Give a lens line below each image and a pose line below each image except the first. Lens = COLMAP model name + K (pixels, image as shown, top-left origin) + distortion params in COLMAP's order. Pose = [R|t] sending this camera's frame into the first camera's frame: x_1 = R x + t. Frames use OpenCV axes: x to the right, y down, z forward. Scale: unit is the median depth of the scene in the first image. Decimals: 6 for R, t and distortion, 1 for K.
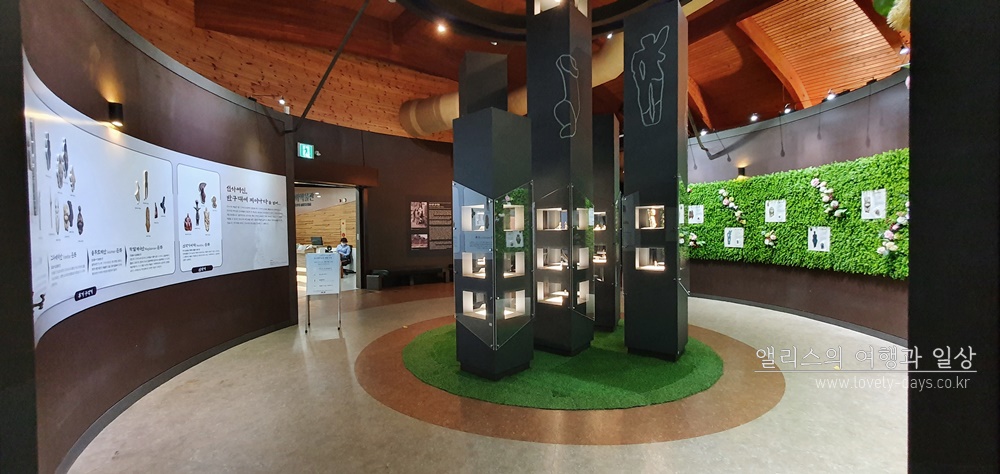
lens RADIAL K [[398.9, 0, 496.8], [0, 398.9, 239.6], [0, 0, 1]] dist [0.009084, -0.000378]
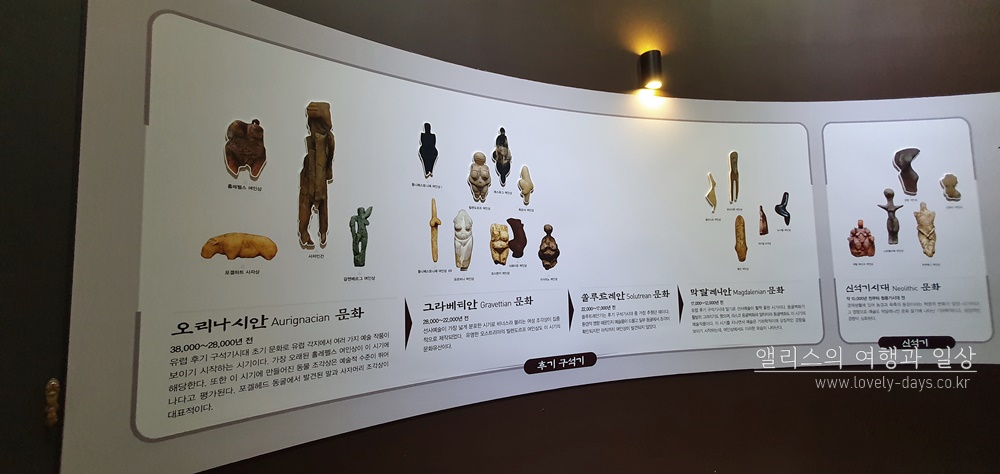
lens RADIAL K [[396.3, 0, 497.0], [0, 396.3, 239.1], [0, 0, 1]] dist [0.007621, 0.000353]
pose [[-0.124722, -0.050877, -0.990886, -0.202646], [-0.002285, 0.998697, -0.050991, -0.014419], [0.992189, -0.004095, -0.124675, 0.514934]]
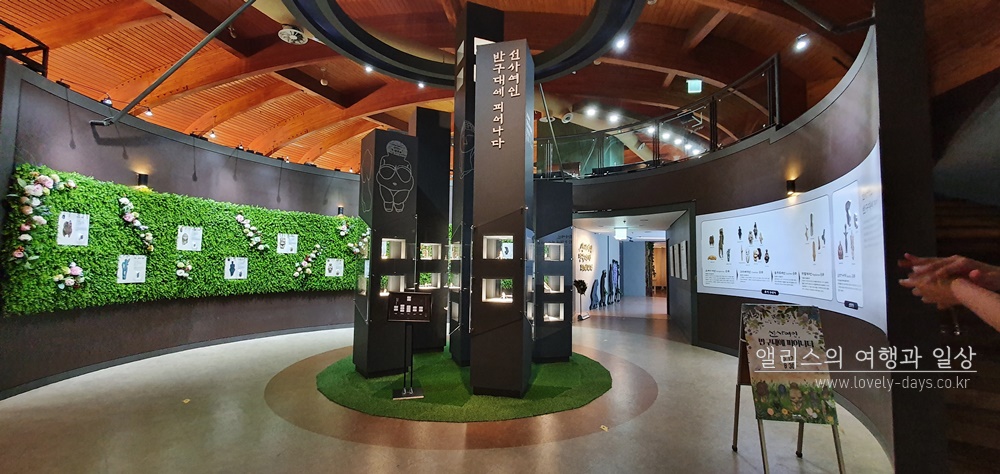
lens RADIAL K [[396.3, 0, 497.0], [0, 396.3, 239.1], [0, 0, 1]] dist [0.007621, 0.000353]
pose [[-0.865506, 0.031568, 0.499902, -0.443398], [0.008975, 0.998829, -0.047536, -0.026369], [-0.500818, -0.036656, -0.864776, 1.795580]]
